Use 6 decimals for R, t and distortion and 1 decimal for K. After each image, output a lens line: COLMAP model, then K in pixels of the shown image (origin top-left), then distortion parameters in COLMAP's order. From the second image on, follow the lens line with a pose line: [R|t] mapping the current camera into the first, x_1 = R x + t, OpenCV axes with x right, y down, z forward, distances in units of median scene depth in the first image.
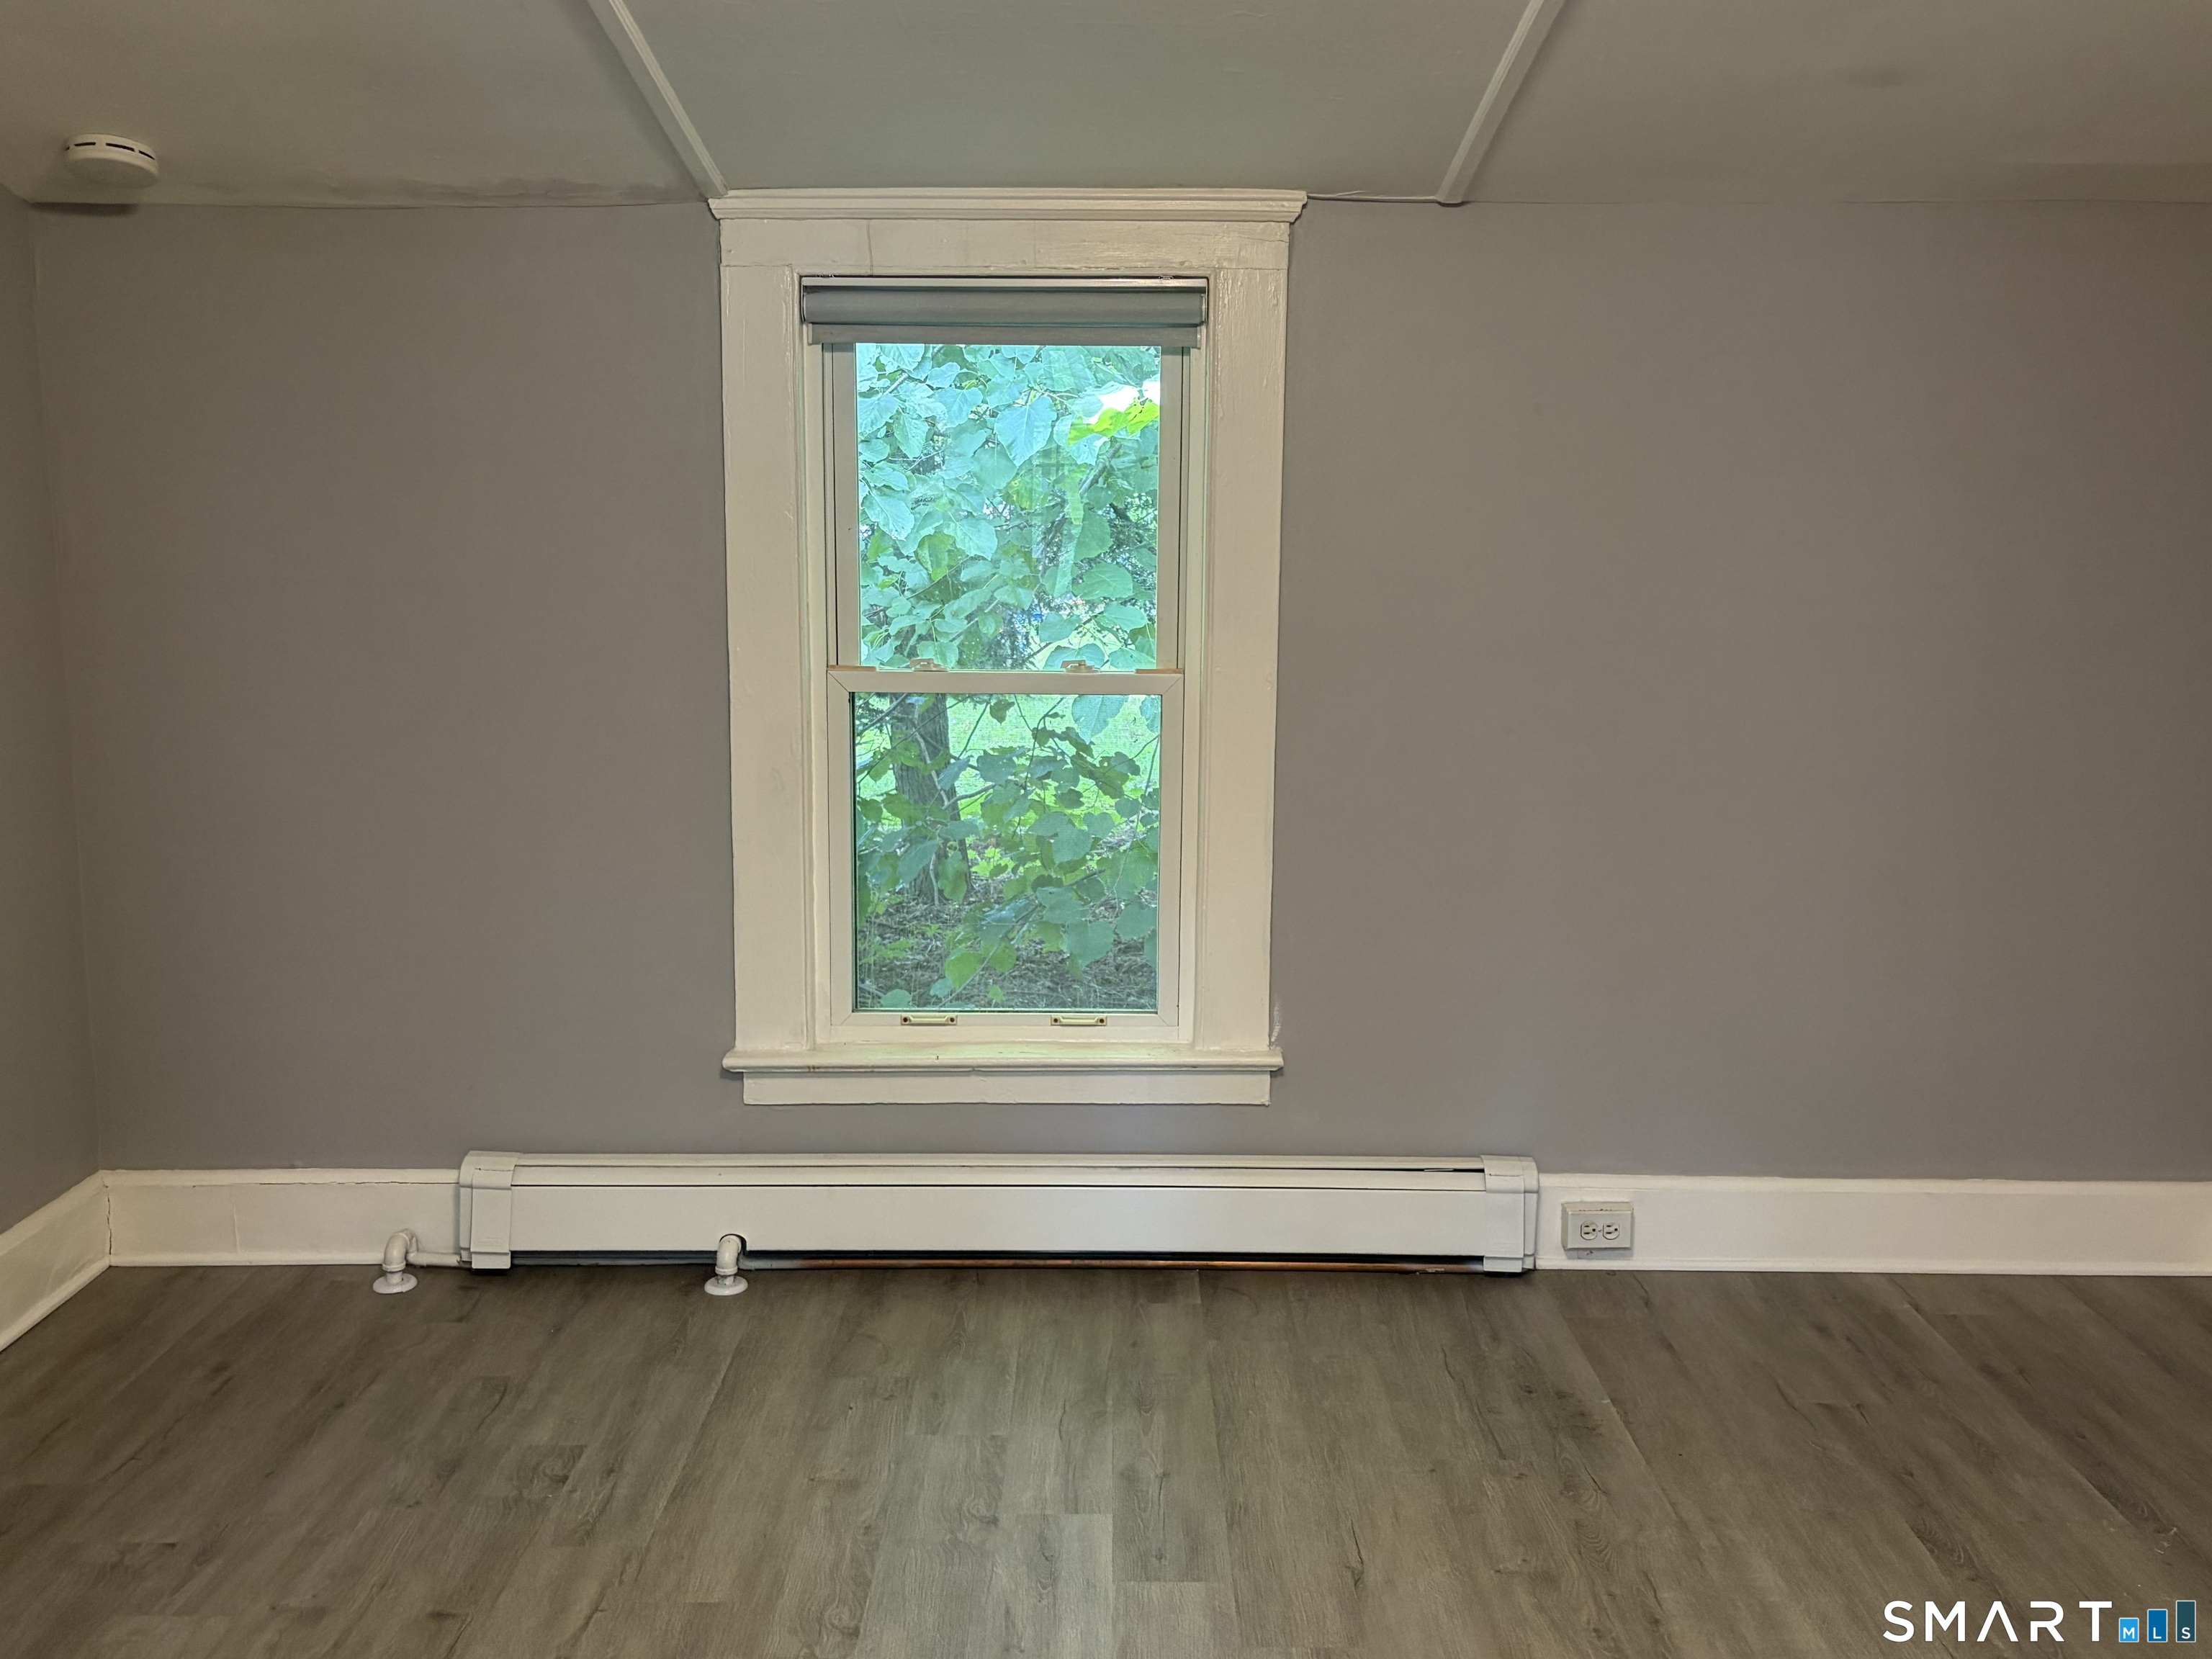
lens RADIAL K [[2015.9, 0, 1097.8], [0, 2015.9, 833.7], [0, 0, 1]] dist [0.015175, 0.000000]
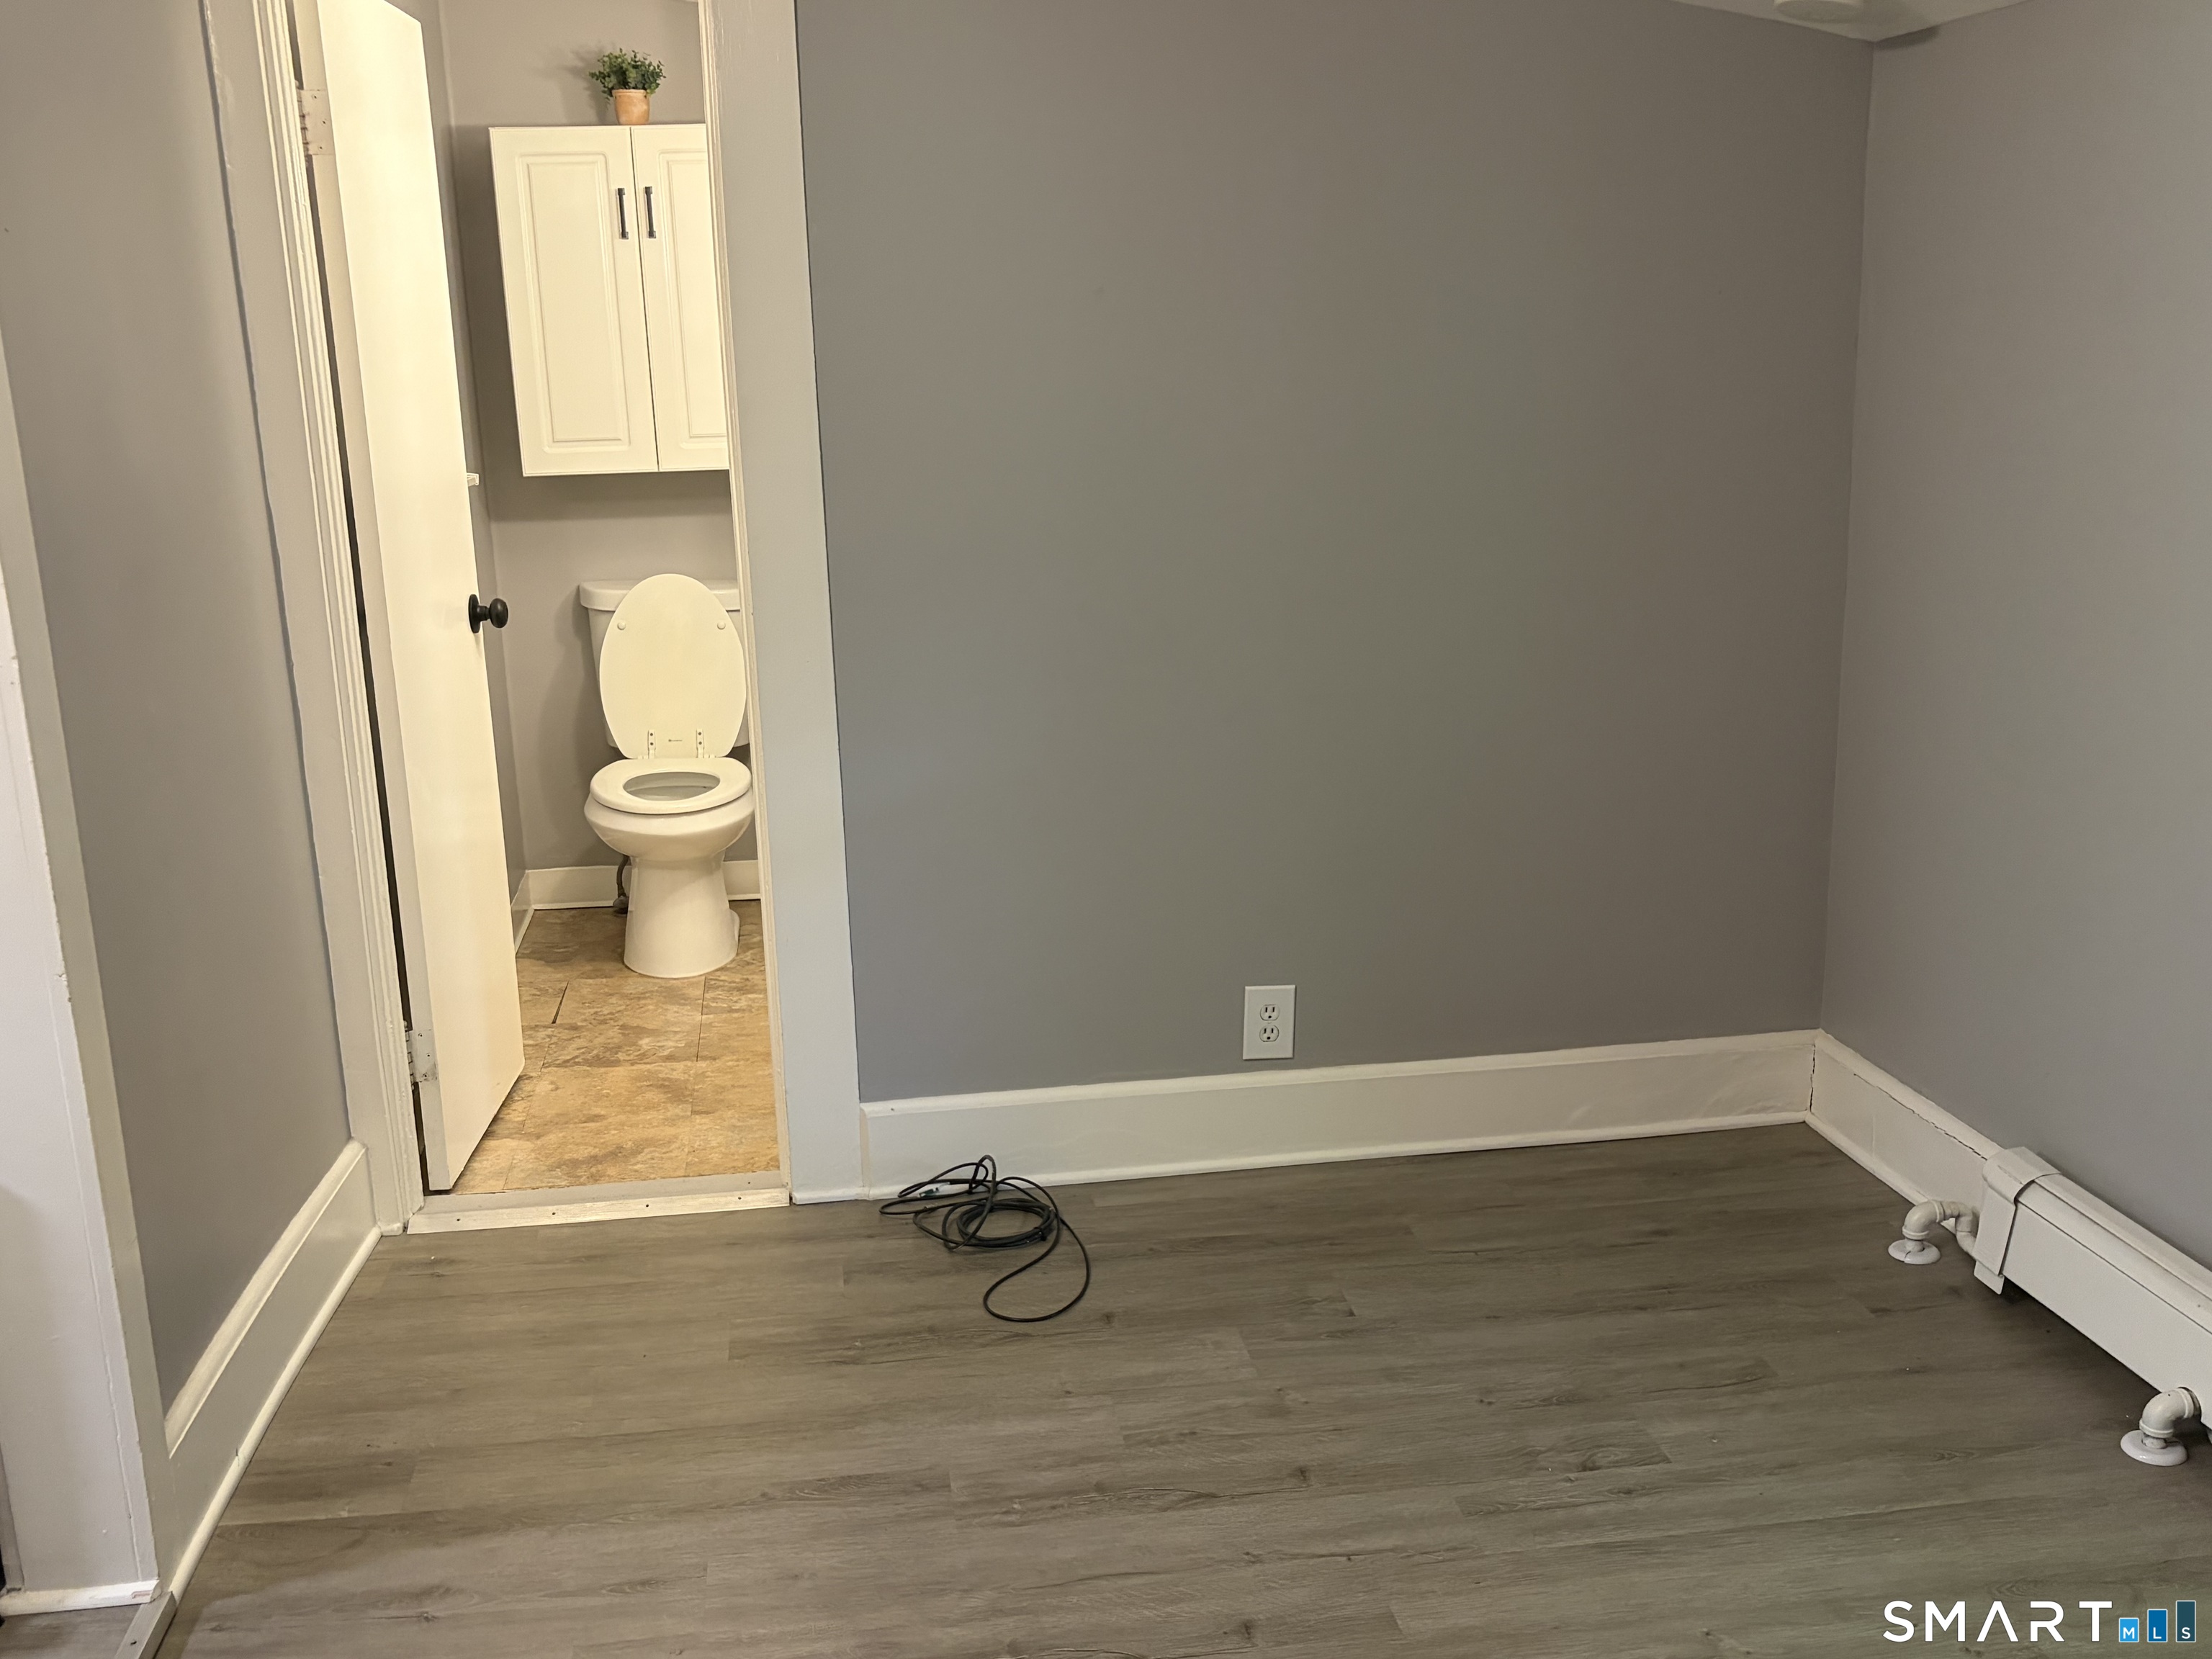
lens RADIAL K [[2015.9, 0, 1109.9], [0, 2015.9, 837.7], [0, 0, 1]] dist [0.015175, 0.000000]
pose [[0.163980, 0.229742, -0.959338, 0.433443], [-0.129358, 0.969112, 0.209972, -0.101097], [0.977945, 0.089667, 0.188634, 0.506401]]
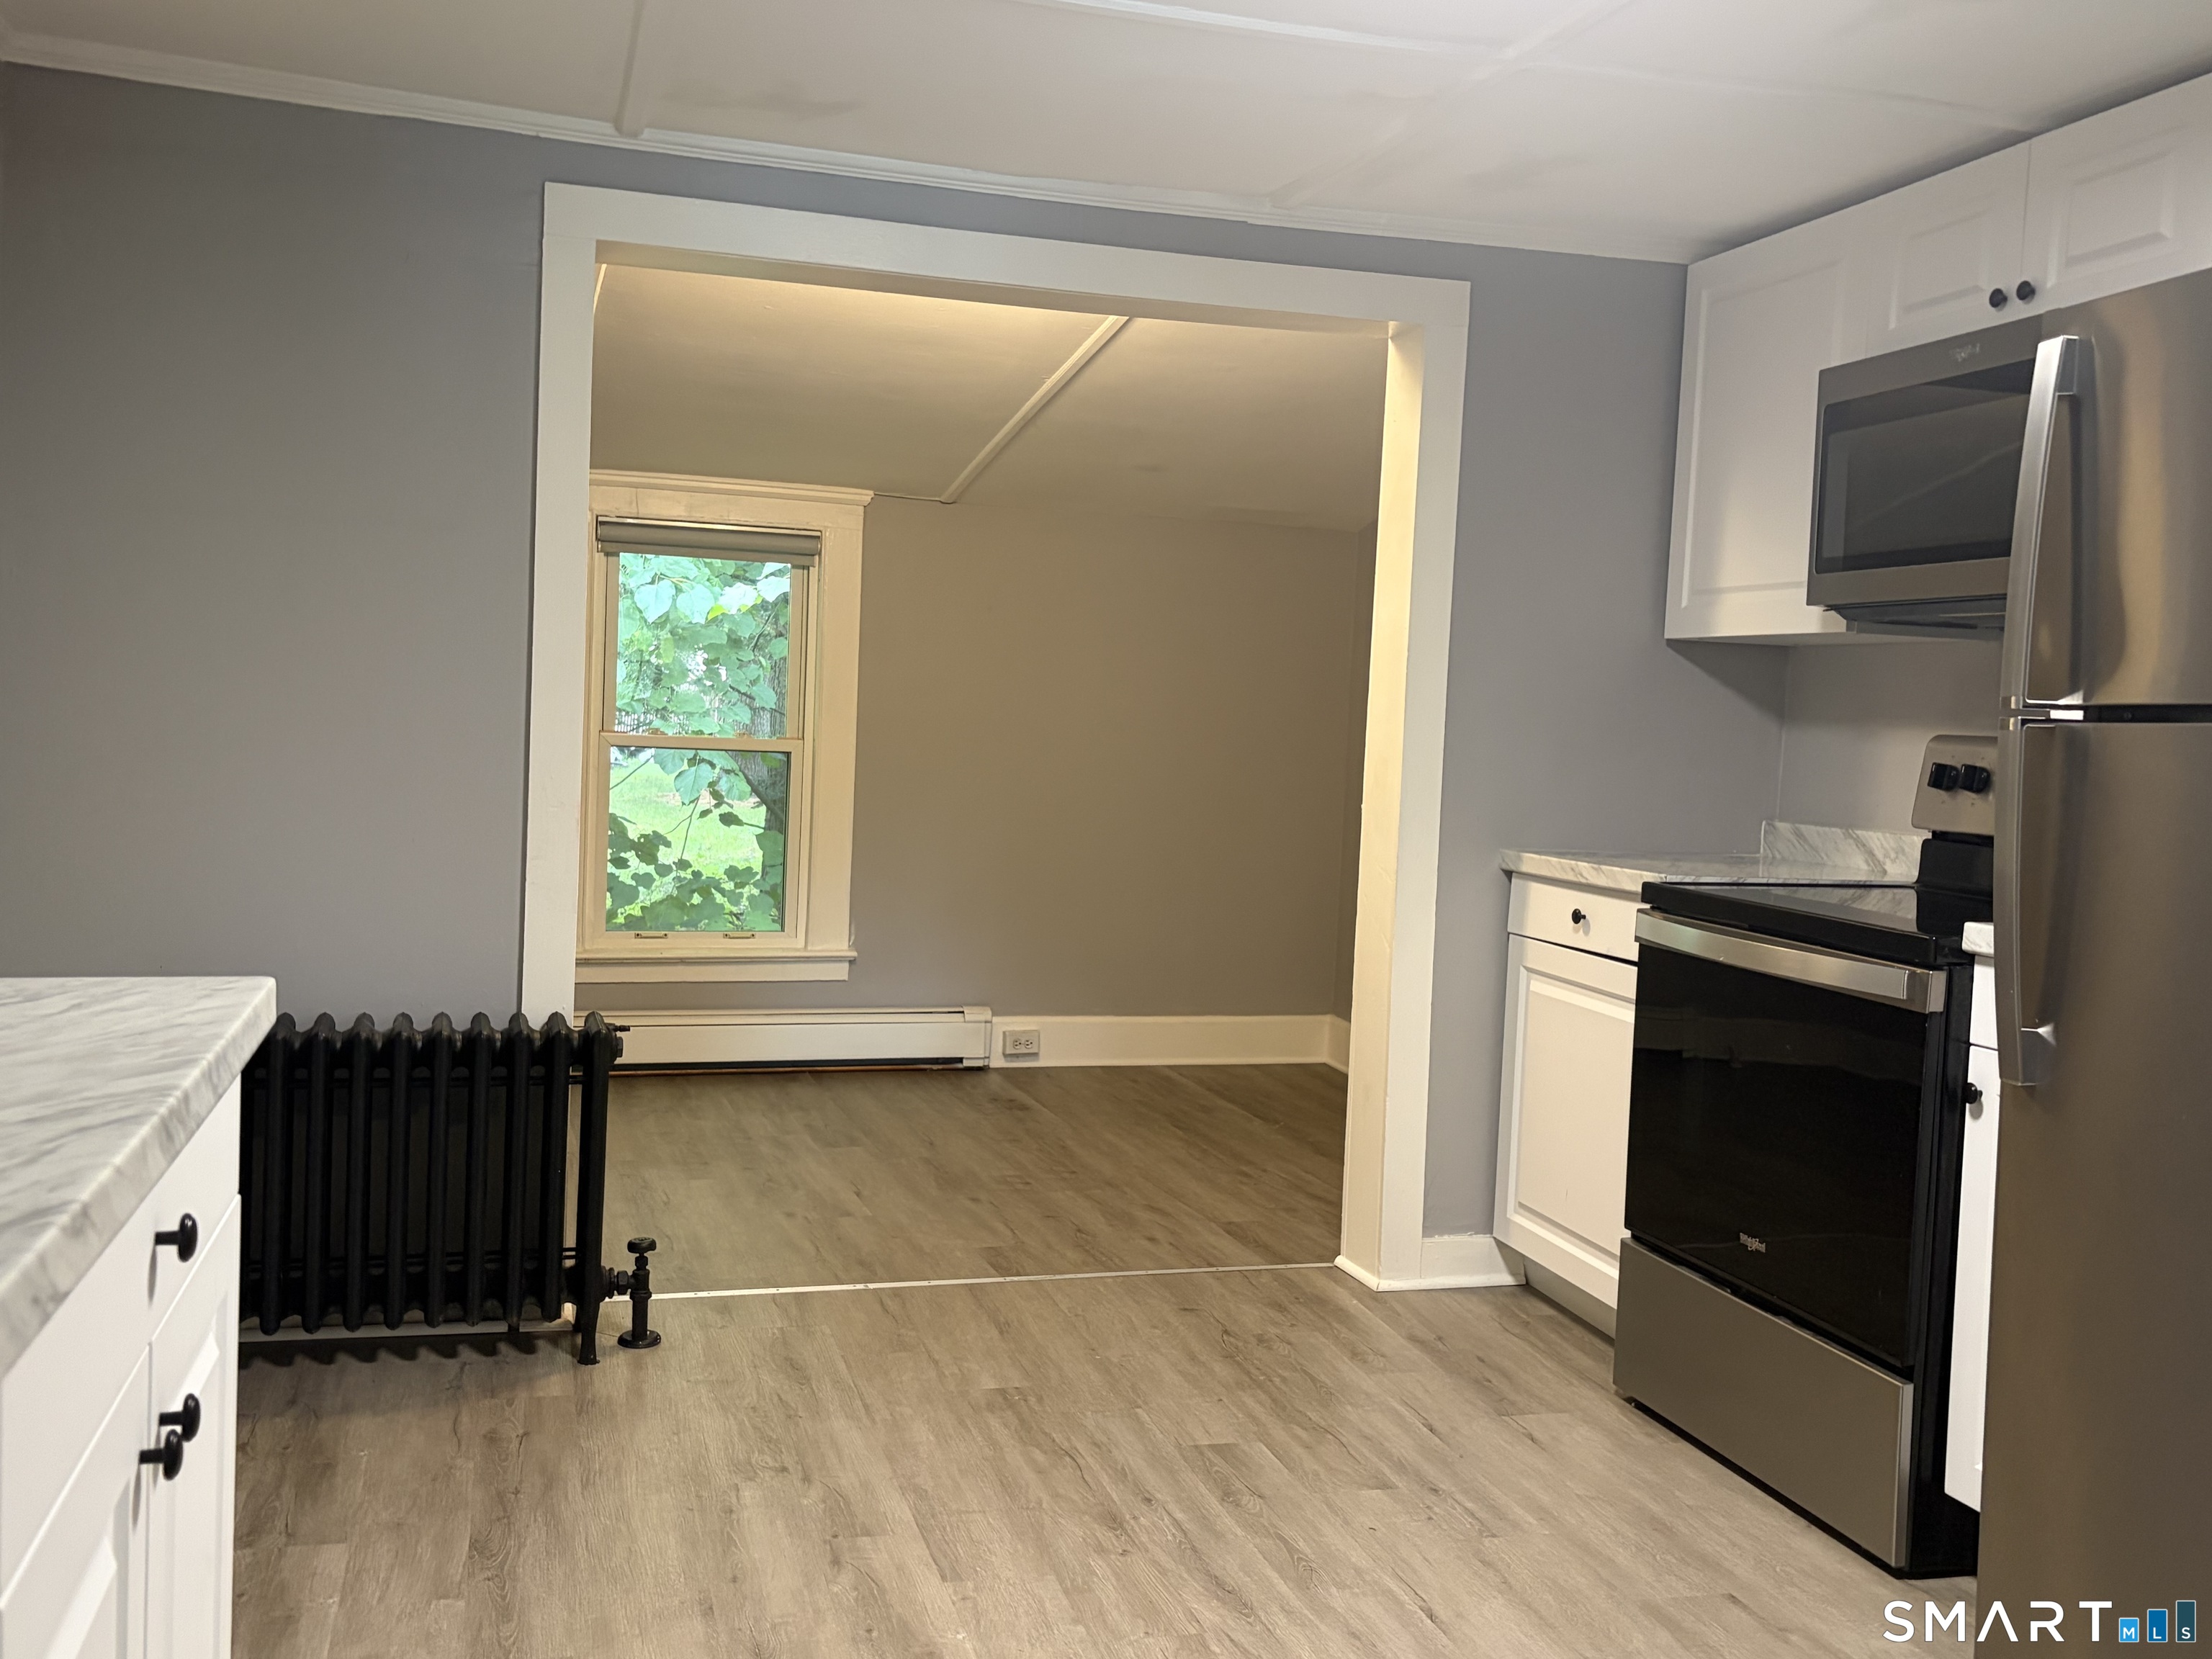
lens RADIAL K [[2015.9, 0, 1148.7], [0, 2015.9, 878.9], [0, 0, 1]] dist [0.015175, 0.000000]
pose [[0.942424, 0.006478, 0.334359, -0.288332], [0.012905, 0.998363, -0.055715, 0.159573], [-0.334173, 0.056822, 0.940798, -0.867316]]
